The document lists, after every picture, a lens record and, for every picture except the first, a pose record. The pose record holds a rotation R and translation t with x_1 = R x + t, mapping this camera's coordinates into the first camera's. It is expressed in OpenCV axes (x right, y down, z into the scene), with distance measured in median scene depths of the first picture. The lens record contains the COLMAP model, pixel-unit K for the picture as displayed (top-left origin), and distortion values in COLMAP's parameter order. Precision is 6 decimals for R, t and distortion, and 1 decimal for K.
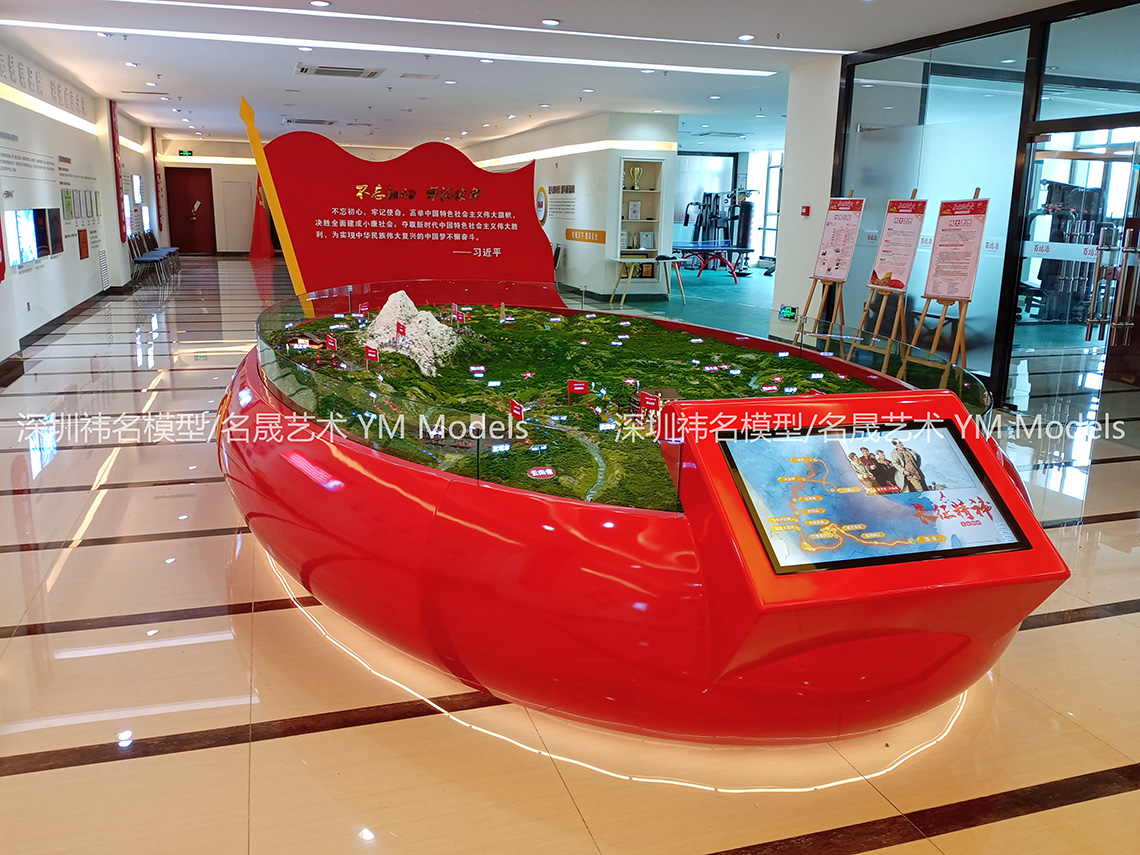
lens RADIAL K [[930.3, 0, 570.0], [0, 930.3, 427.5], [0, 0, 1]] dist [0.083699, -0.159328]
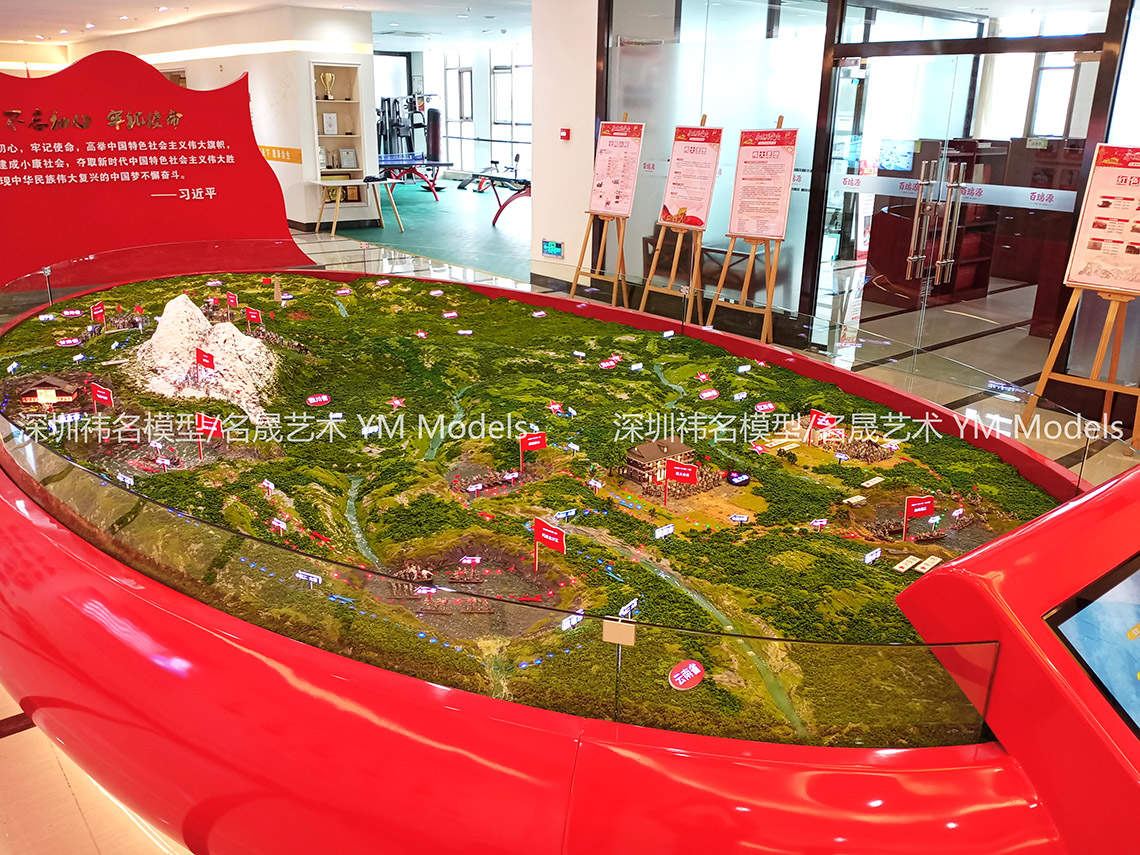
lens RADIAL K [[930.3, 0, 570.0], [0, 930.3, 427.5], [0, 0, 1]] dist [0.083699, -0.159328]
pose [[0.932957, -0.121739, 0.338778, -0.091244], [0.086751, 0.989380, 0.116626, -0.060285], [-0.349378, -0.079418, 0.933610, 0.142578]]
